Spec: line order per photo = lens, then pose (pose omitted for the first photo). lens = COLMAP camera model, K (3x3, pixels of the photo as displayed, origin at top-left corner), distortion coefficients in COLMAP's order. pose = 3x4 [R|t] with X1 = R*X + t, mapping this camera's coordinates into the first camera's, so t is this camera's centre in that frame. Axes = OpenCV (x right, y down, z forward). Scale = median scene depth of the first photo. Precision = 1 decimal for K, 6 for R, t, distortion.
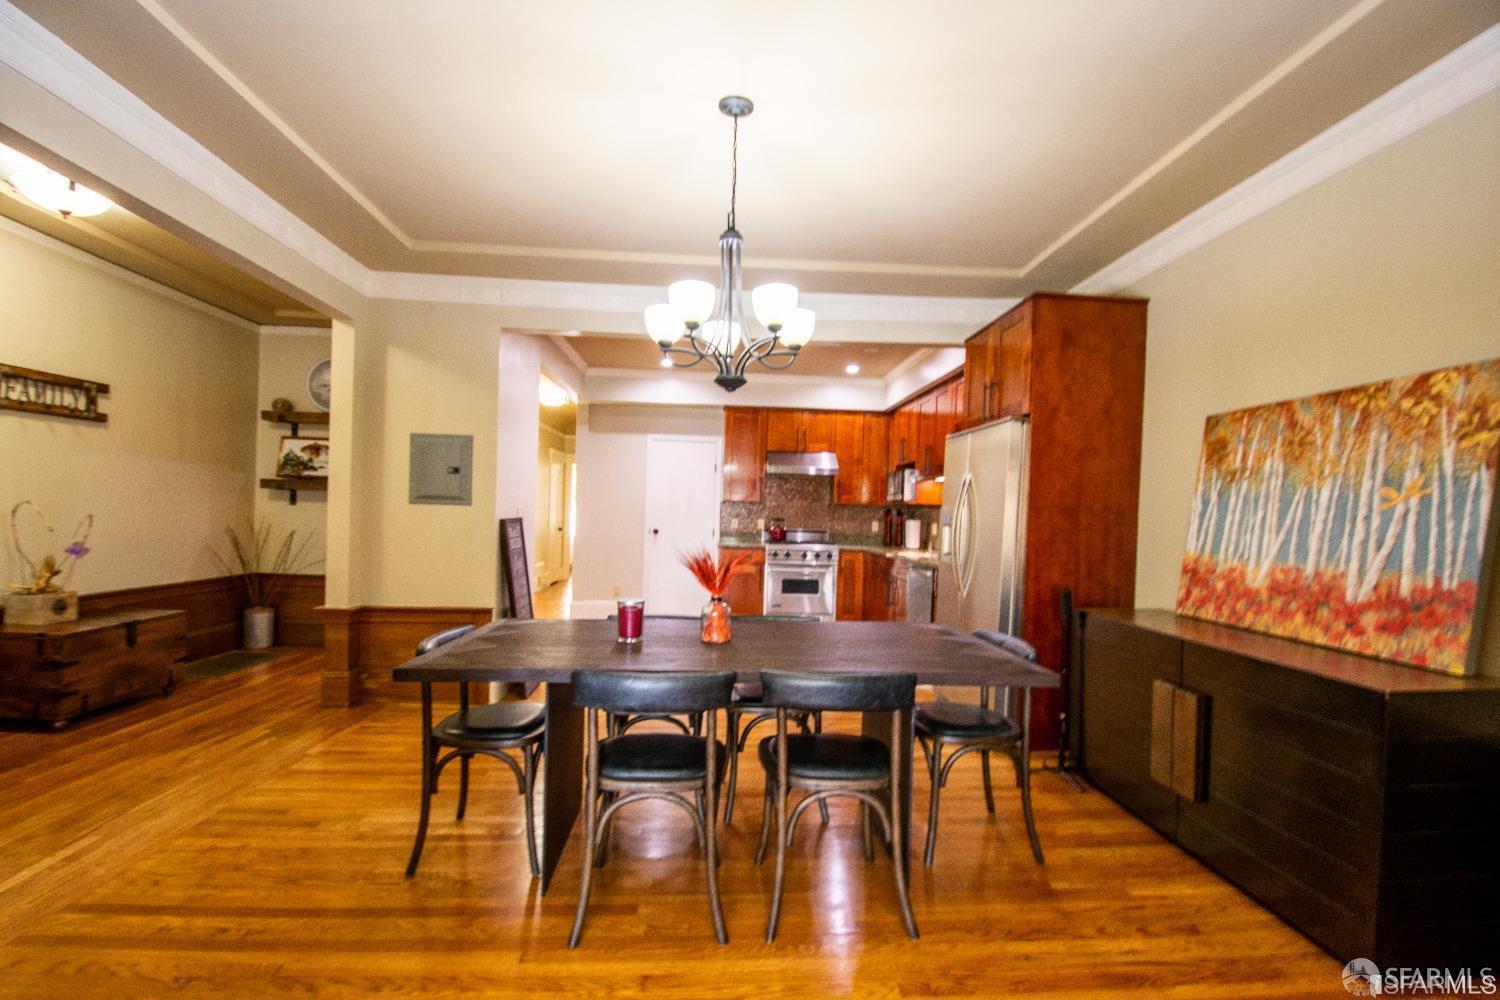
lens RADIAL K [[663.4, 0, 744.6], [0, 663.4, 527.3], [0, 0, 1]] dist [0.014956, -0.023591]
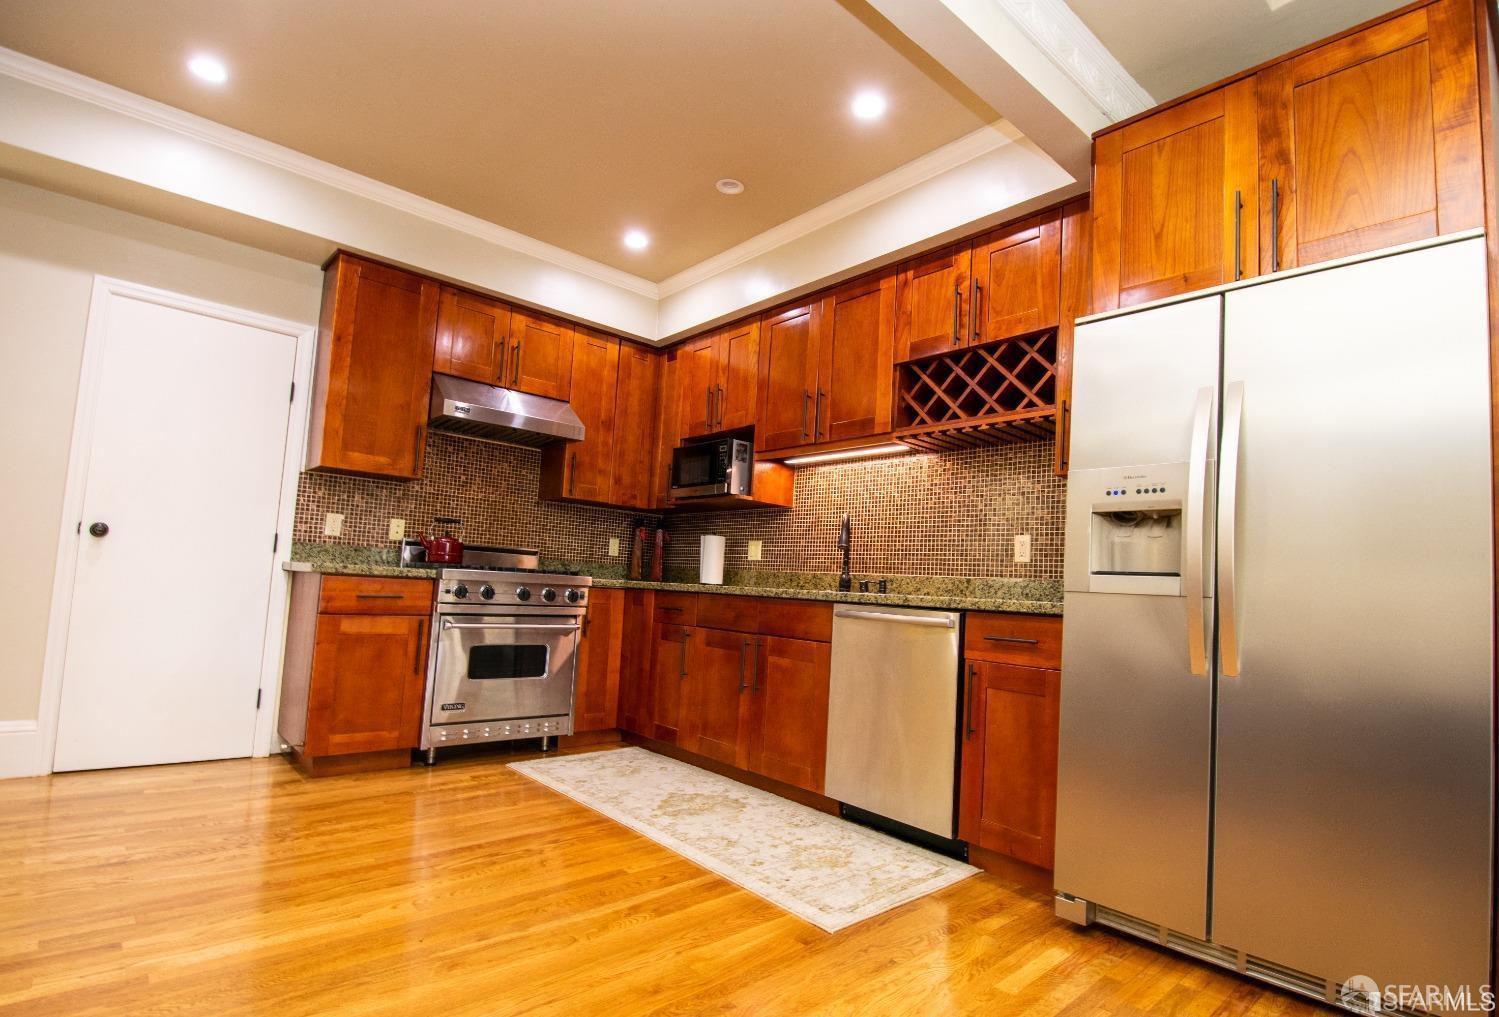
lens RADIAL K [[749.3, 0, 753.7], [0, 749.3, 532.1], [0, 0, 1]] dist [0.025815, -0.000122]
pose [[0.787409, 0.061731, 0.613332, -0.284822], [-0.020617, 0.997054, -0.073883, 0.085009], [-0.616086, 0.045531, 0.786362, 1.191513]]
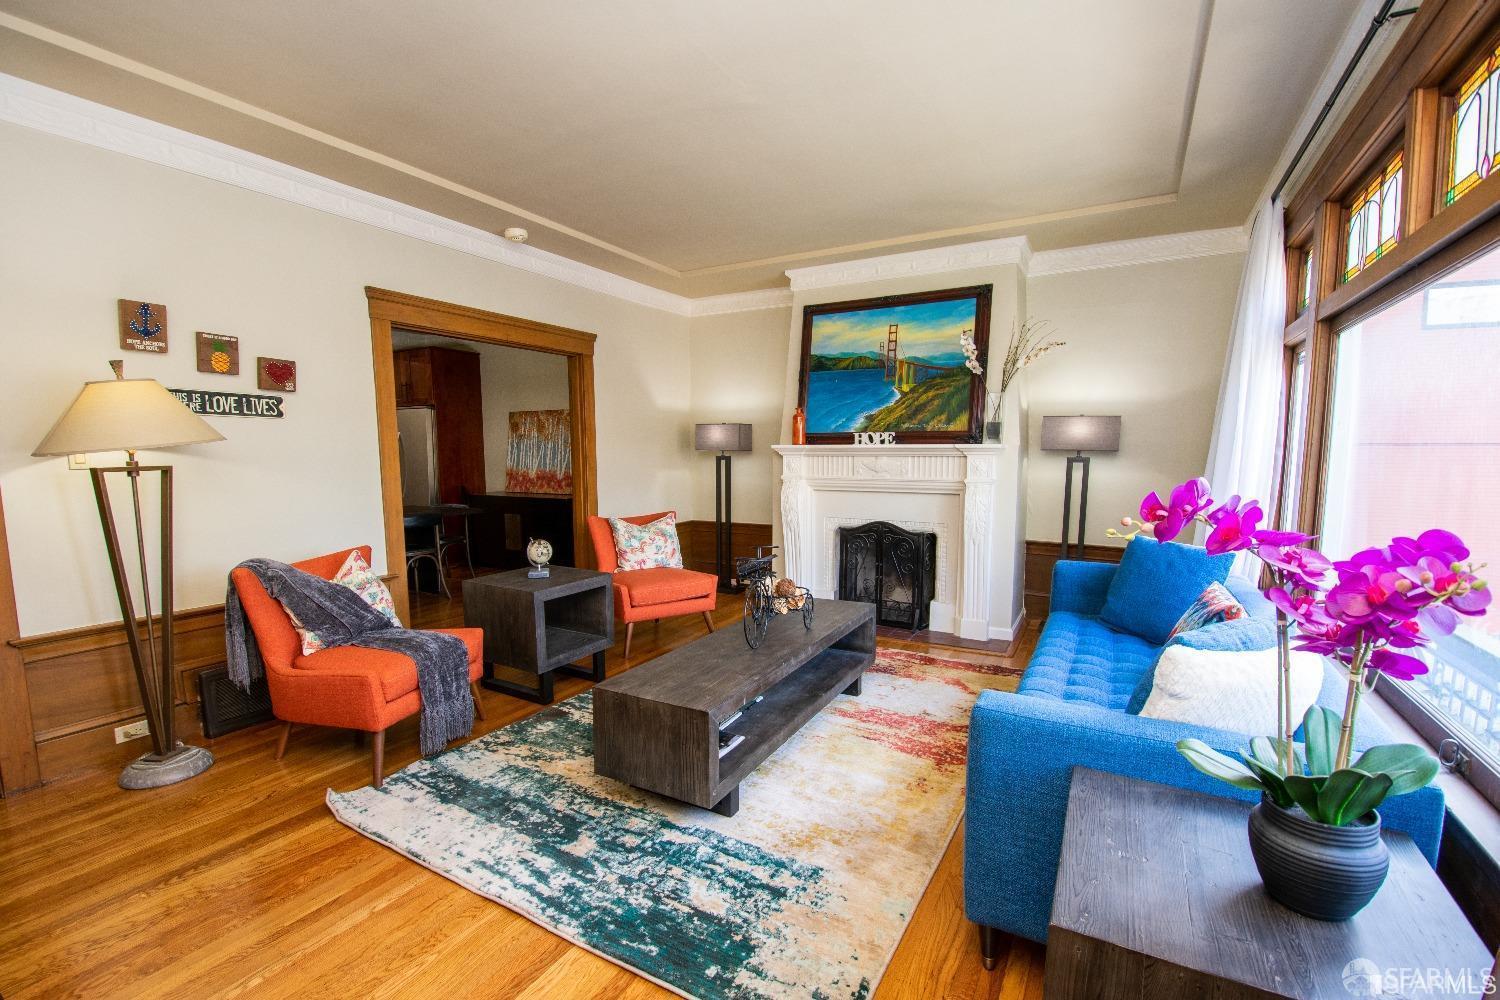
lens RADIAL K [[663.4, 0, 744.6], [0, 663.4, 527.3], [0, 0, 1]] dist [0.014956, -0.023591]
pose [[0.539658, -0.126877, 0.832269, -1.066799], [0.035534, 0.991130, 0.128054, -0.029258], [-0.841134, -0.039531, 0.539380, -1.229274]]
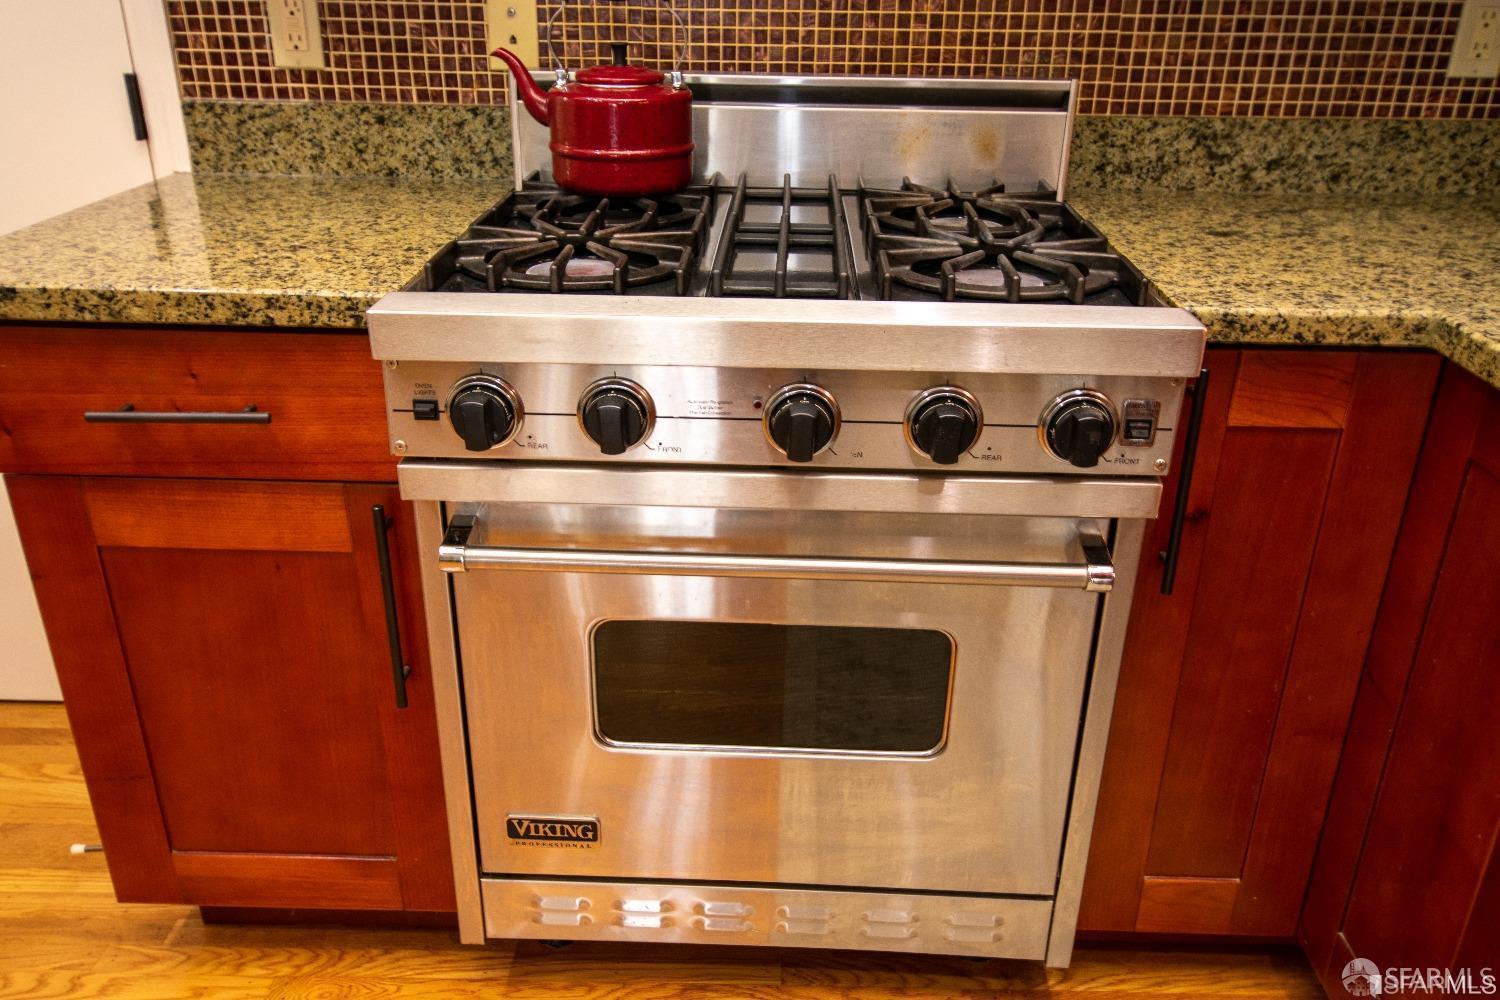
lens RADIAL K [[1225.1, 0, 750.0], [0, 1225.1, 500.0], [0, 0, 1]] dist [0.002683, 0.001071]
pose [[0.995838, 0.016944, -0.089549, 0.249395], [0.020227, 0.916970, 0.398443, -0.039110], [0.088865, -0.398596, 0.912811, 2.122422]]
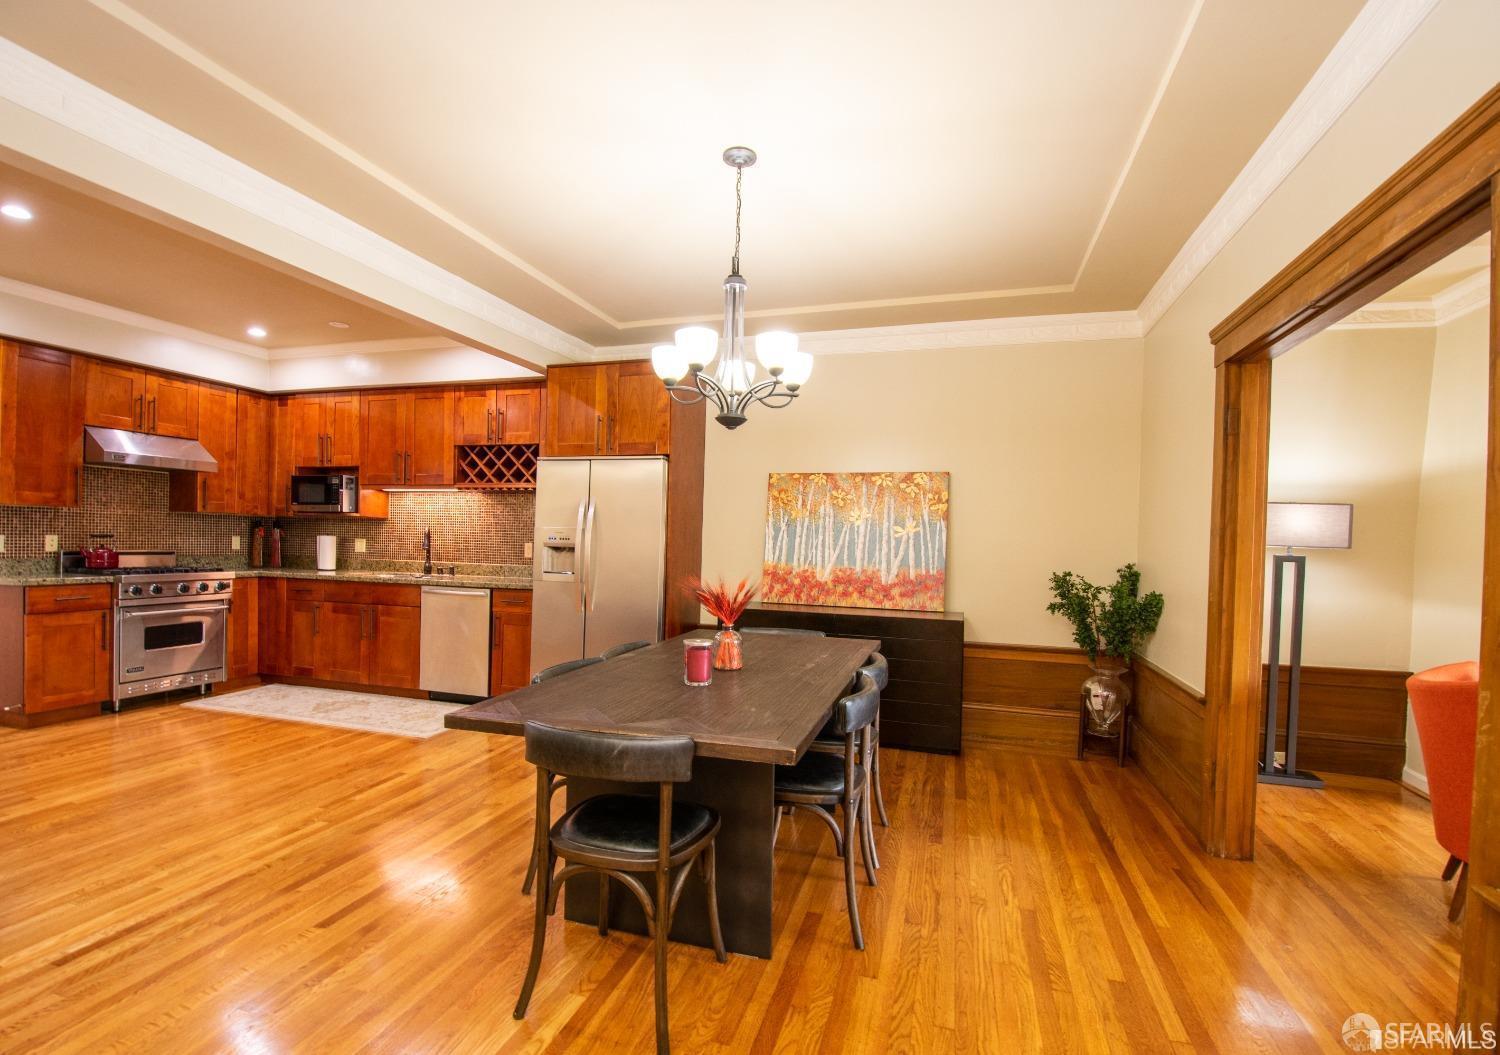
lens RADIAL K [[698.5, 0, 745.0], [0, 698.5, 554.3], [0, 0, 1]] dist [0.022264, -0.030256]
pose [[0.351915, -0.036843, 0.935307, -0.947125], [0.004117, 0.999276, 0.037813, -0.045051], [-0.936023, -0.009456, 0.351812, 0.530437]]
